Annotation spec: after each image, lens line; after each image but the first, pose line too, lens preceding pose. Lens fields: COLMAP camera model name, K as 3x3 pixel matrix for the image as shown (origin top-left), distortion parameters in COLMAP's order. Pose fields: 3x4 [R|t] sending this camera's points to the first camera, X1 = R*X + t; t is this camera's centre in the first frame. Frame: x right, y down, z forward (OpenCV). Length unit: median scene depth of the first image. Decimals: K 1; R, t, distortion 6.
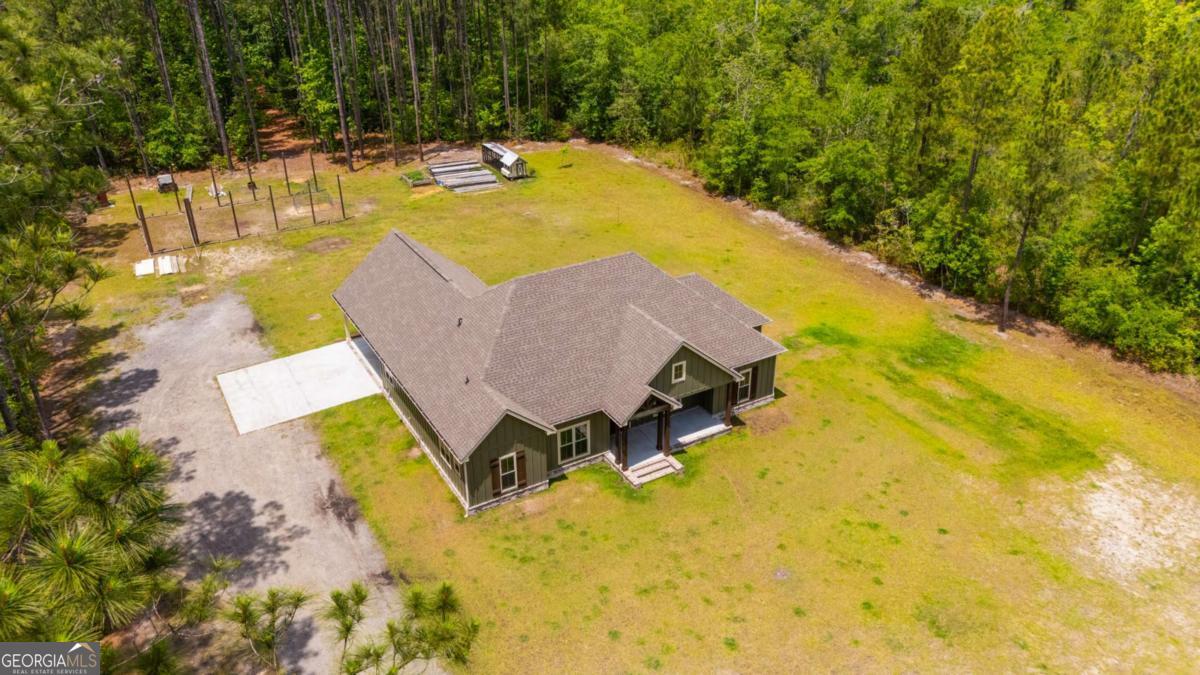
lens RADIAL K [[880.5, 0, 607.7], [0, 880.5, 335.7], [0, 0, 1]] dist [0.063500, -0.054292]
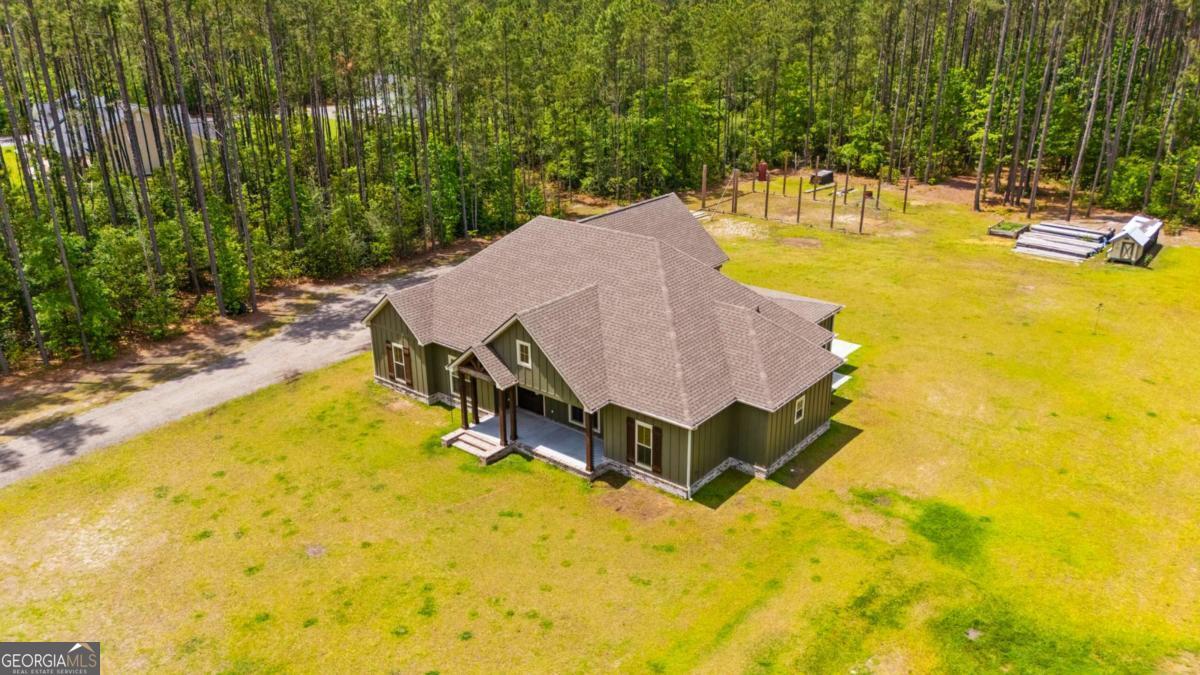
lens RADIAL K [[880.5, 0, 602.5], [0, 880.5, 336.8], [0, 0, 1]] dist [0.063500, -0.054292]
pose [[0.345476, 0.341575, -0.874055, 0.697966], [-0.422906, 0.888132, 0.179920, -0.130244], [0.837733, 0.307486, 0.451283, 0.570709]]
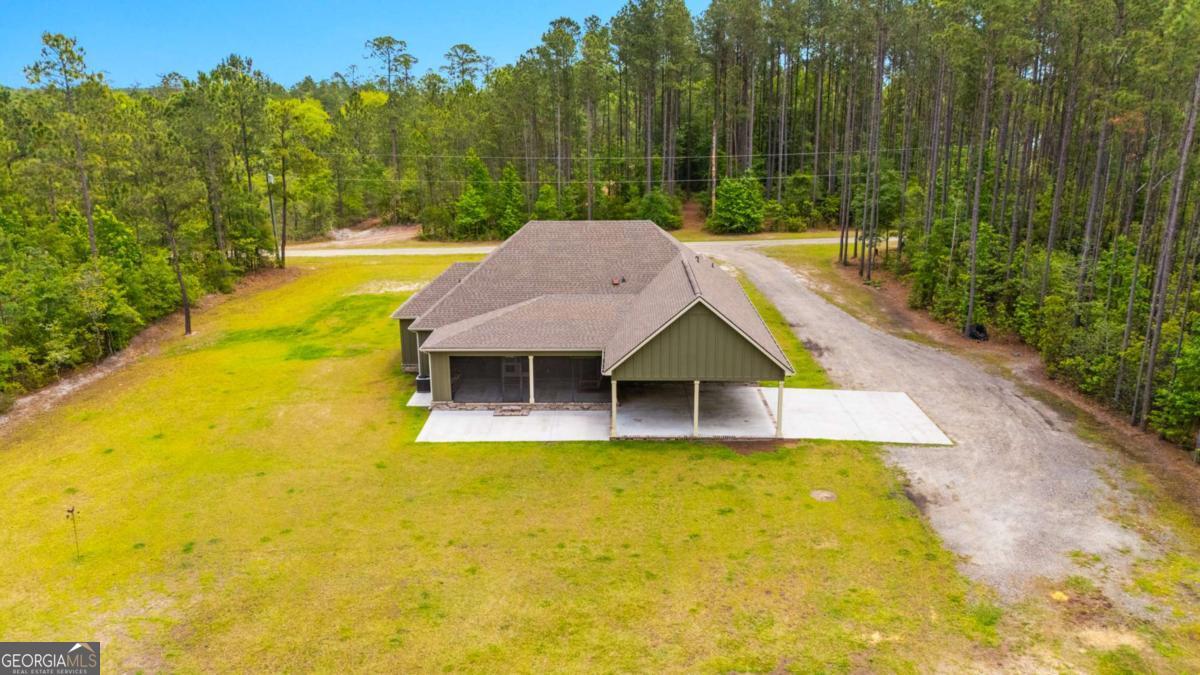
lens RADIAL K [[880.5, 0, 601.2], [0, 880.5, 334.9], [0, 0, 1]] dist [0.063500, -0.054292]
pose [[-0.848722, -0.127425, 0.513258, -0.576828], [0.250983, 0.757218, 0.603016, -0.579046], [-0.465487, 0.640612, -0.610686, 1.585266]]
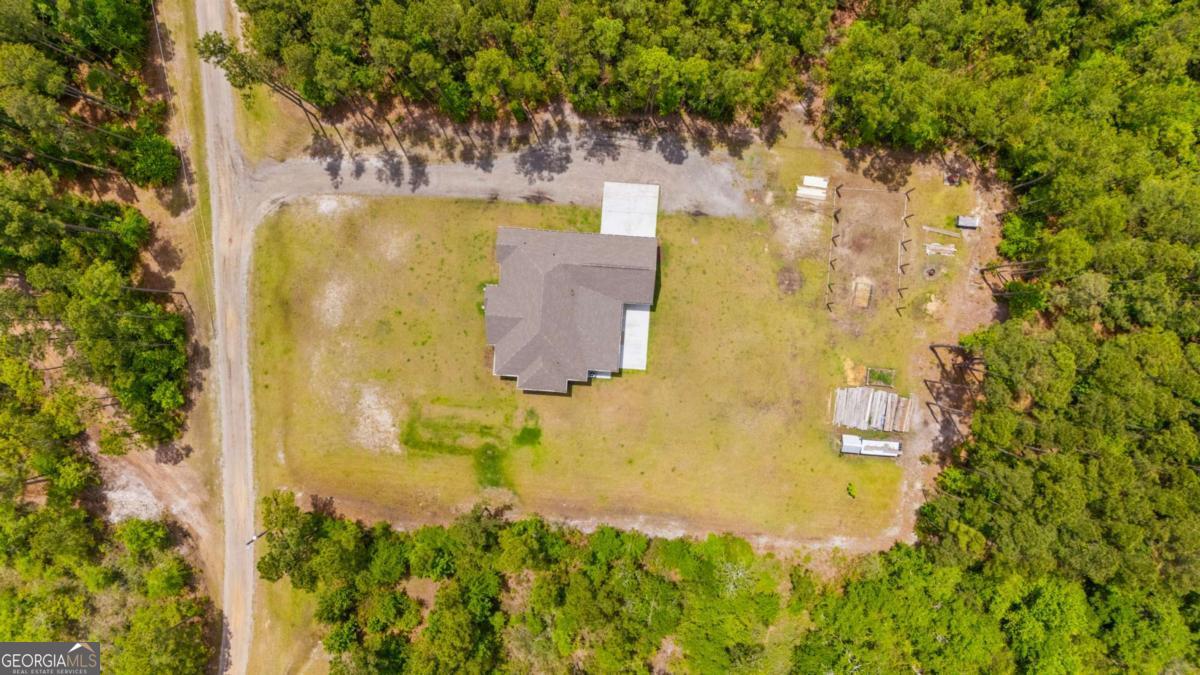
lens RADIAL K [[880.5, 0, 600.6], [0, 880.5, 336.4], [0, 0, 1]] dist [0.063500, -0.054292]
pose [[-0.568351, 0.822203, 0.030980, -0.113975], [-0.358869, -0.281600, 0.889896, -2.036706], [0.740399, 0.494656, 0.455111, 0.068649]]
